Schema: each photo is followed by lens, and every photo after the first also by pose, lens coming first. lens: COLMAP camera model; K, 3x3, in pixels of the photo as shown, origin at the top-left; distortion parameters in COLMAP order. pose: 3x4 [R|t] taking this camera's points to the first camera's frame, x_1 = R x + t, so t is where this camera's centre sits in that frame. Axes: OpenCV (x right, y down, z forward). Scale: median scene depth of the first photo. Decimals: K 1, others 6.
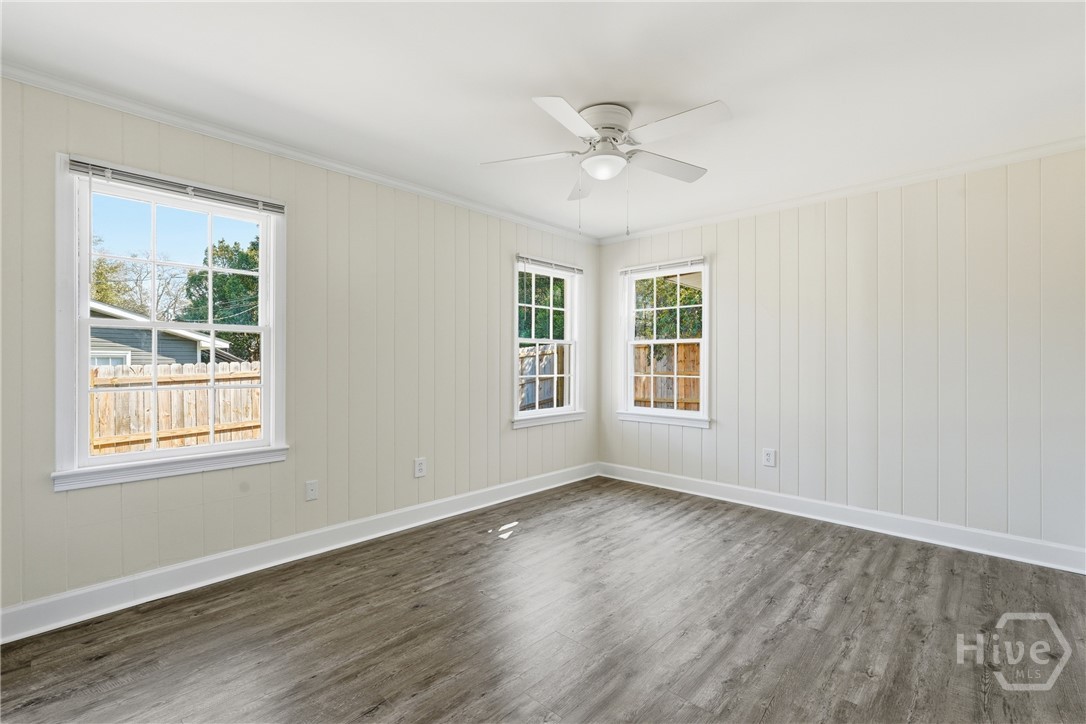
lens RADIAL K [[481.8, 0, 544.0], [0, 481.8, 363.4], [0, 0, 1]] dist [-0.012432, 0.008845]
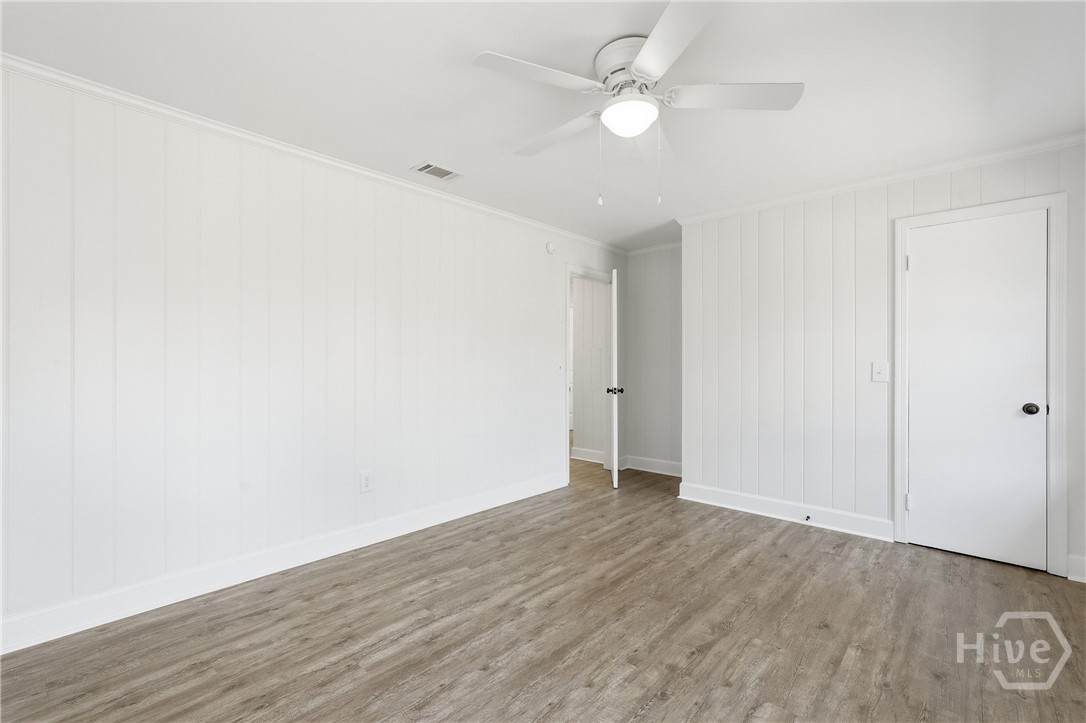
lens RADIAL K [[483.7, 0, 548.7], [0, 483.7, 363.6], [0, 0, 1]] dist [-0.020664, 0.008085]
pose [[-0.999505, -0.003003, -0.031320, 0.243257], [-0.003270, 0.999959, 0.008470, -0.006365], [0.031294, 0.008569, -0.999474, 1.538020]]
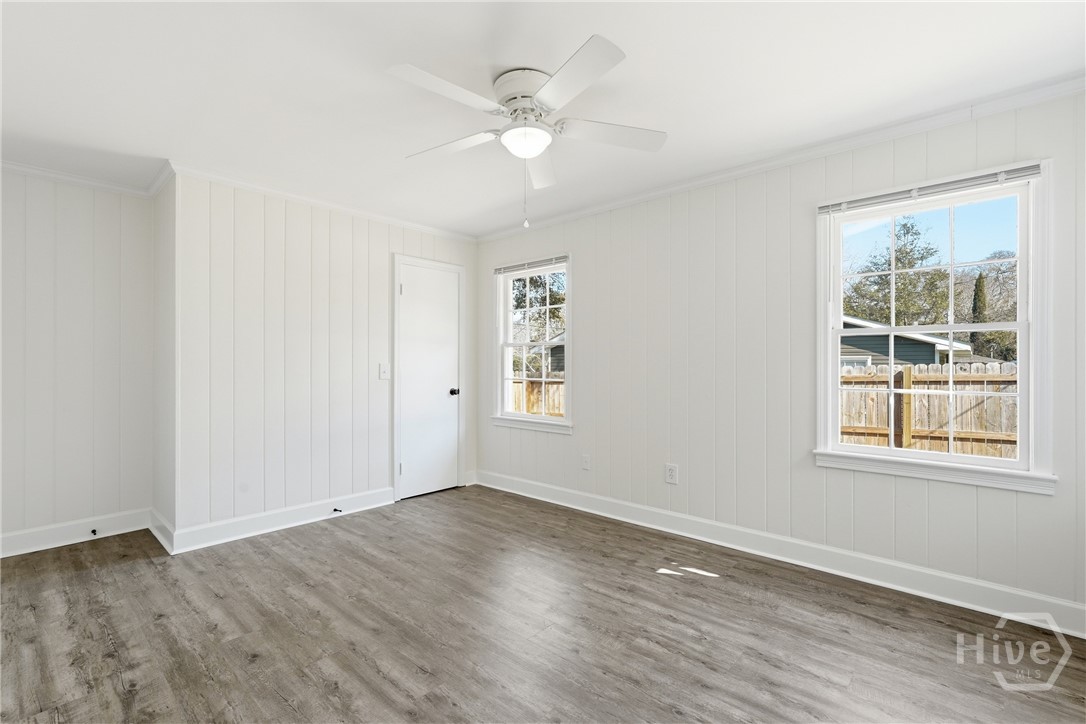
lens RADIAL K [[481.8, 0, 544.0], [0, 481.8, 363.4], [0, 0, 1]] dist [-0.012432, 0.008845]
pose [[0.036095, -0.001342, -0.999347, 0.861419], [-0.007192, 0.999973, -0.001602, -0.004728], [0.999322, 0.007245, 0.036085, 0.858558]]
